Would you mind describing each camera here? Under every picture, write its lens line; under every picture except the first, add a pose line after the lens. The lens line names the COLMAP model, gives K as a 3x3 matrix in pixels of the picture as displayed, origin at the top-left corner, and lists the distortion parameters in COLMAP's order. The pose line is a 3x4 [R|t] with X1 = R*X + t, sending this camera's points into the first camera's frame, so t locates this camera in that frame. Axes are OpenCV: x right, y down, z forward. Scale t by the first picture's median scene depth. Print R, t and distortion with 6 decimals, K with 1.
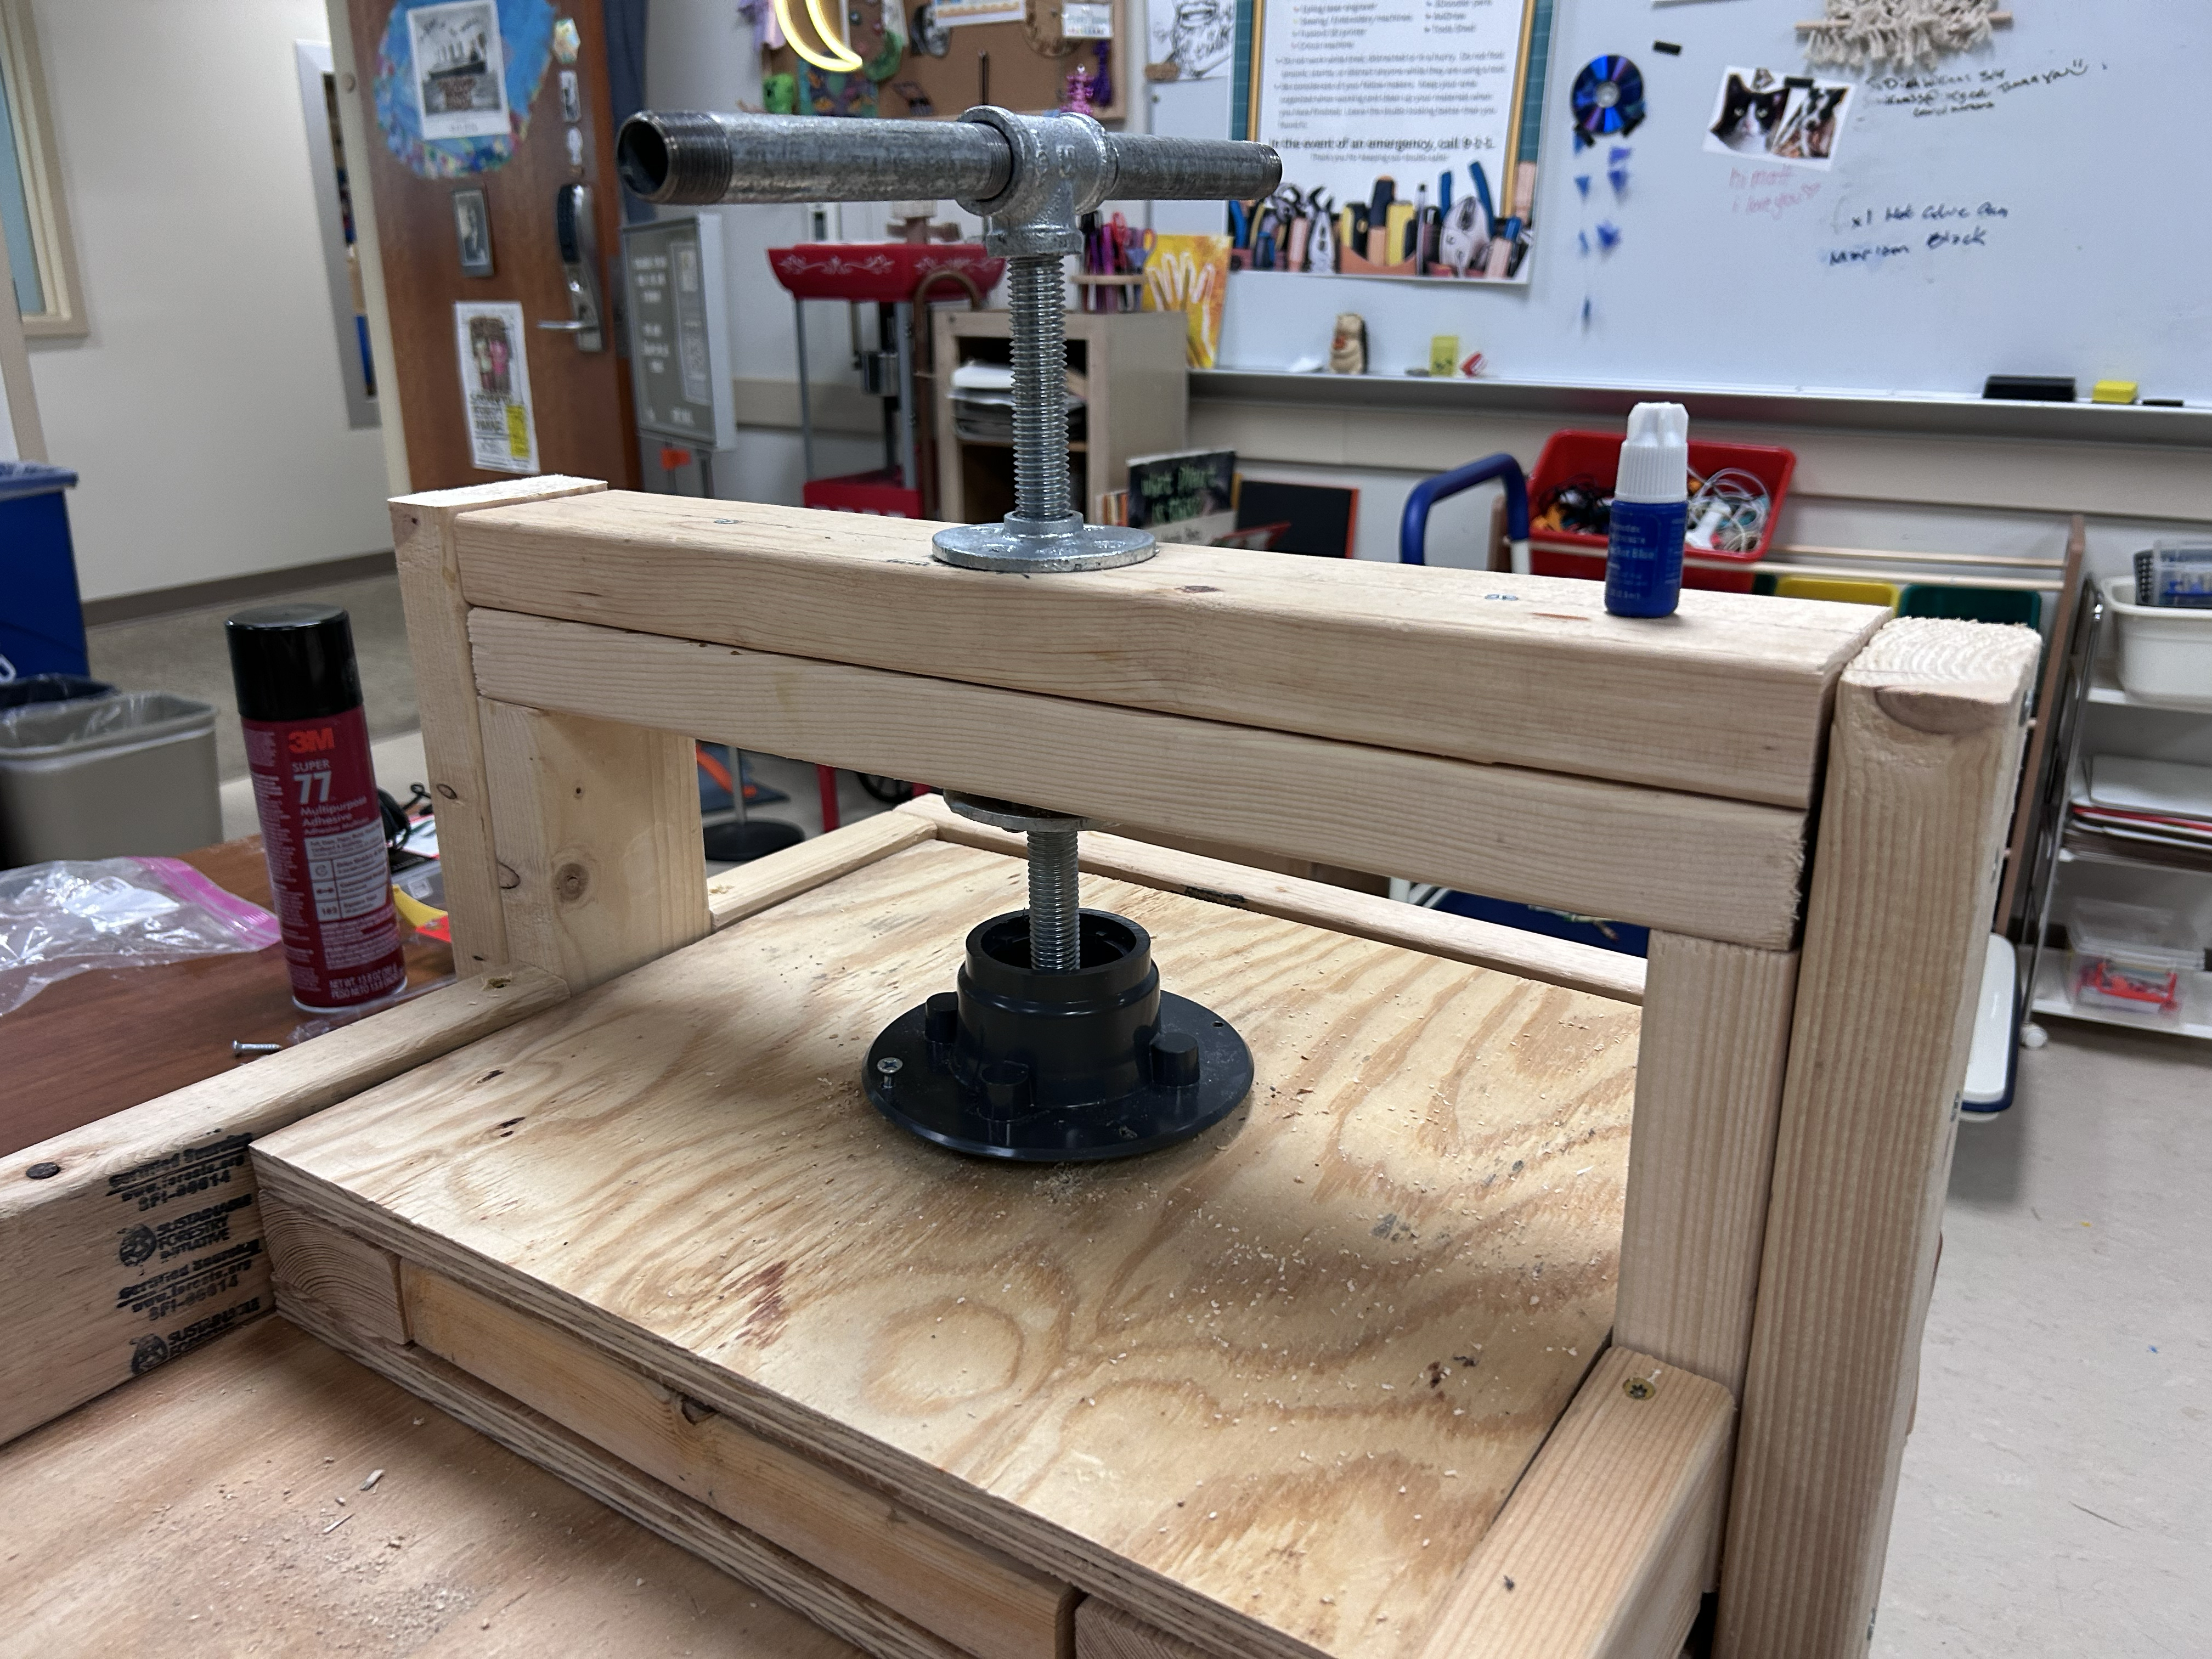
lens RADIAL K [[1748.1, 0, 1178.1], [0, 1748.1, 819.9], [0, 0, 1]] dist [0.004383, 0.004982]
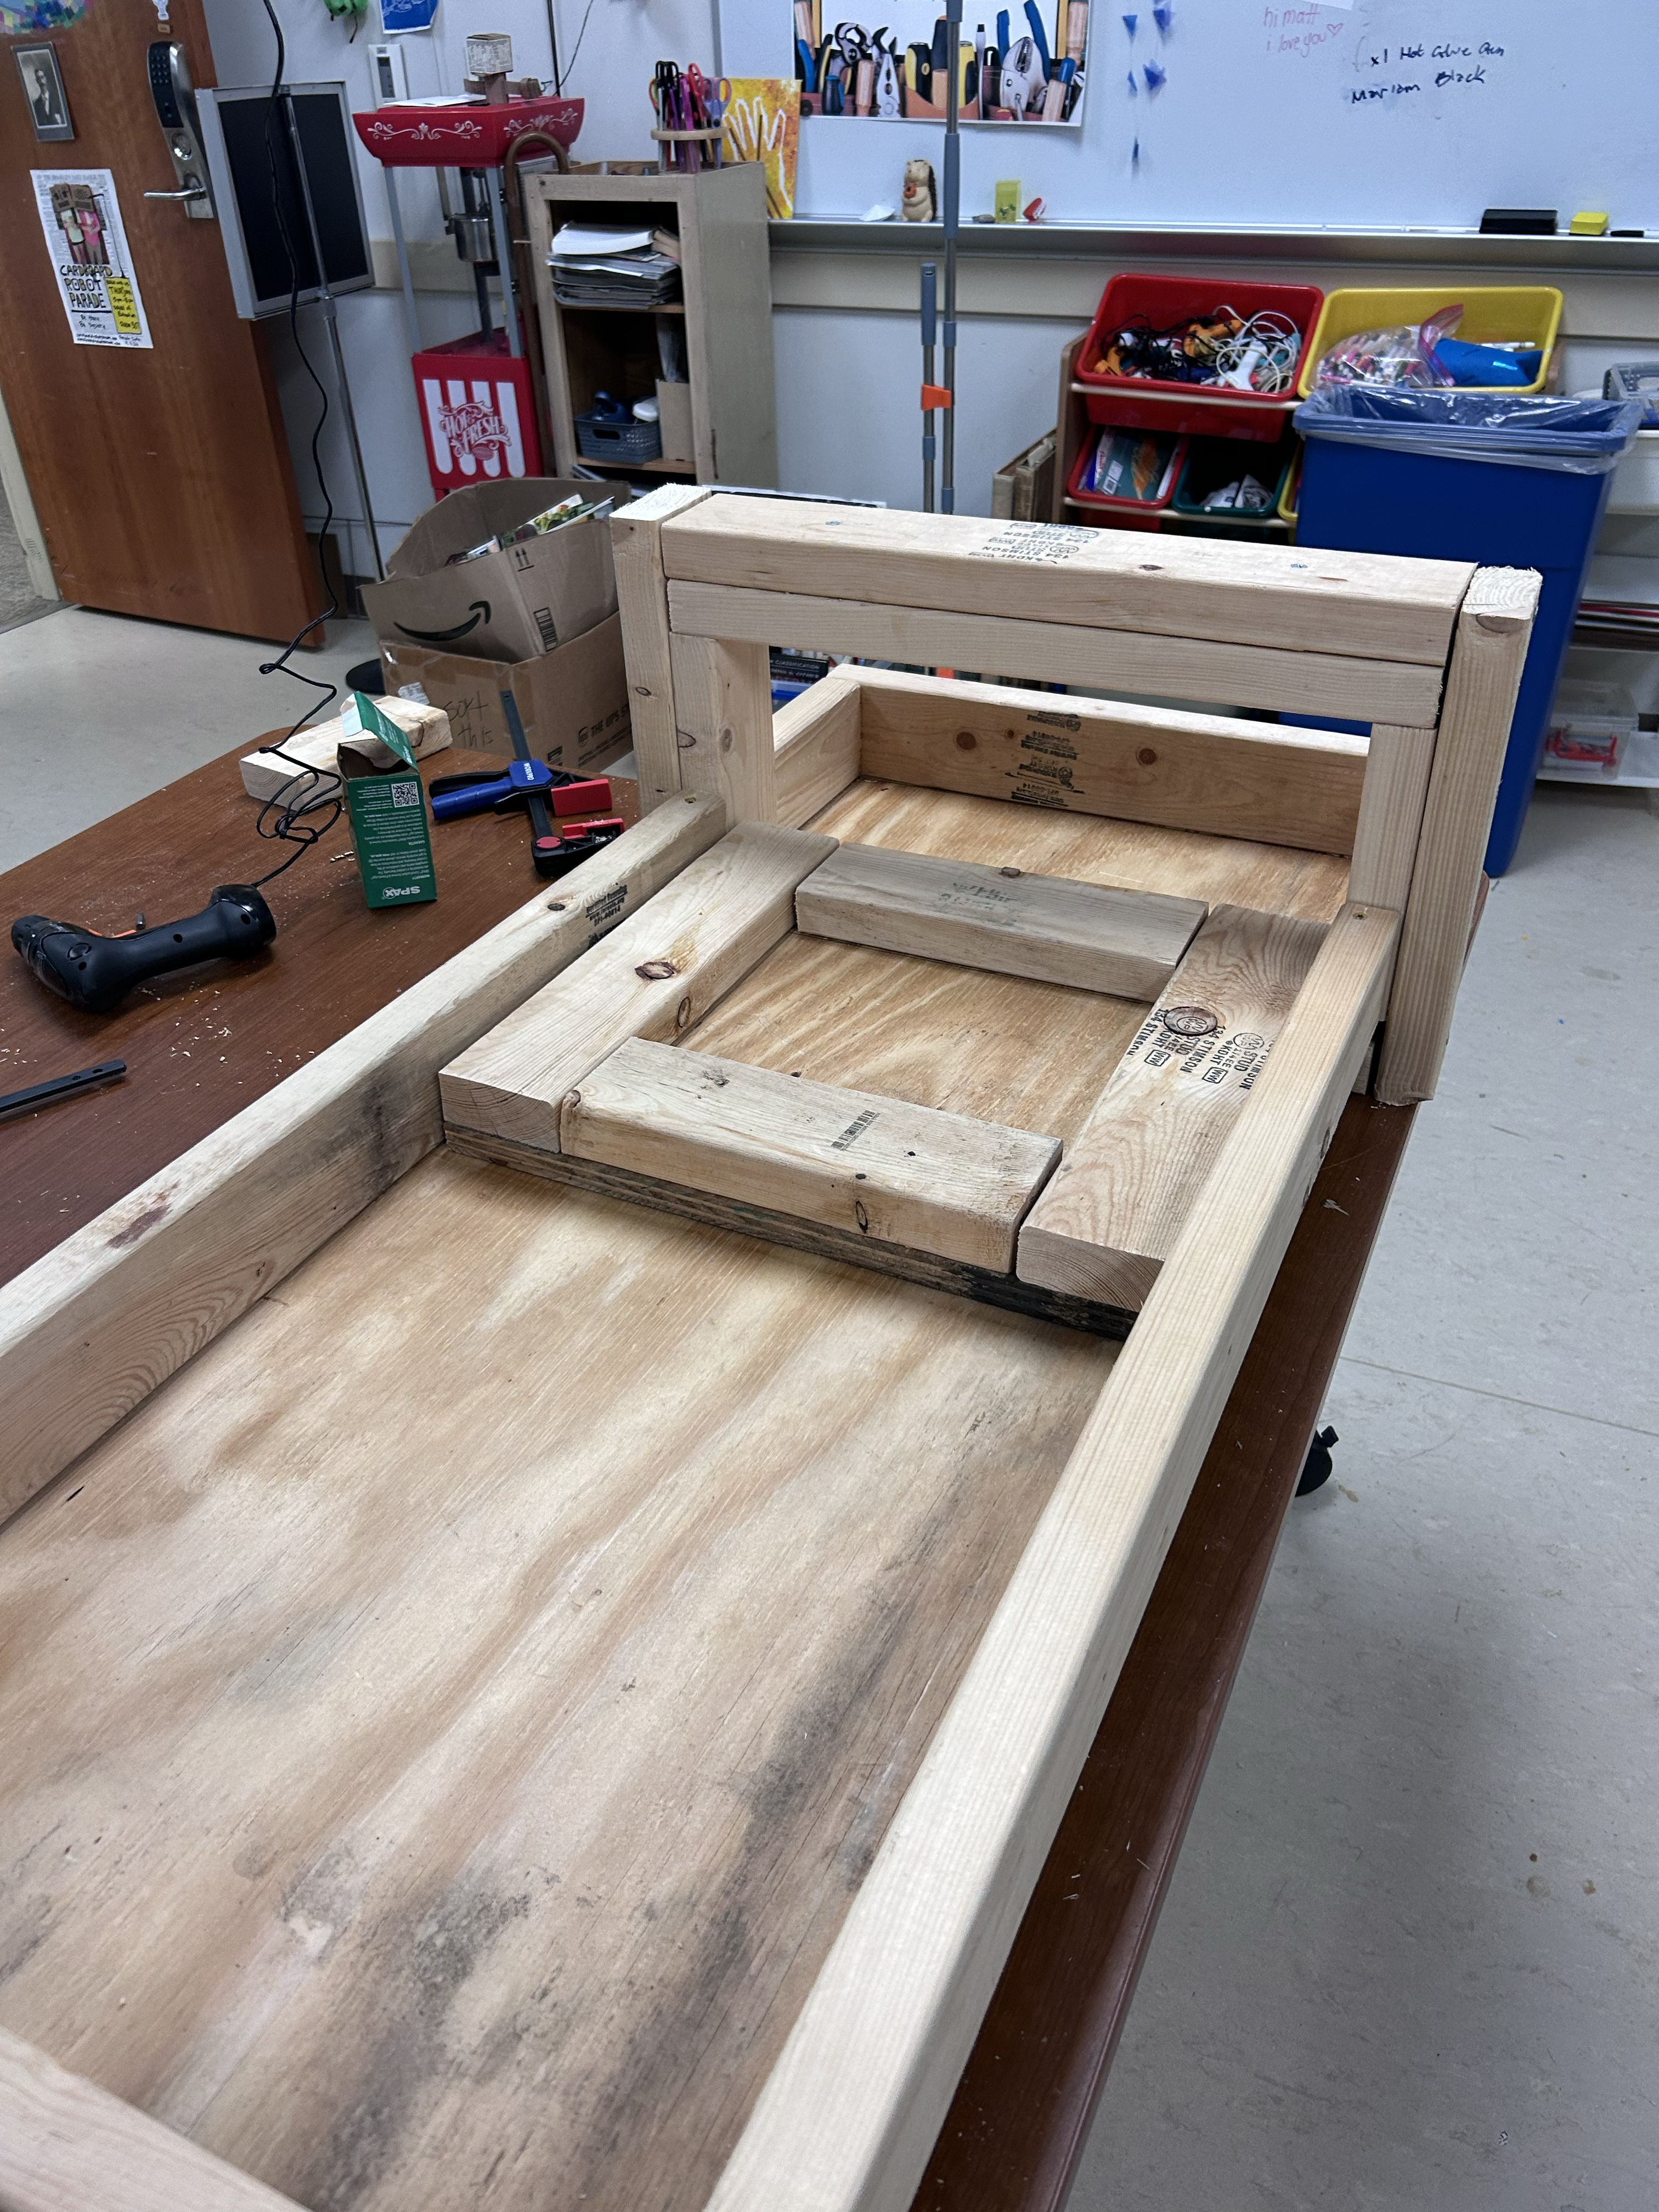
lens RADIAL K [[1748.1, 0, 884.7], [0, 1748.1, 1106.8], [0, 0, 1]] dist [0.004383, 0.004982]
pose [[0.989741, -0.091600, 0.109643, -0.093913], [0.060089, 0.963134, 0.262224, -0.013194], [-0.129621, -0.252945, 0.958758, -0.175897]]
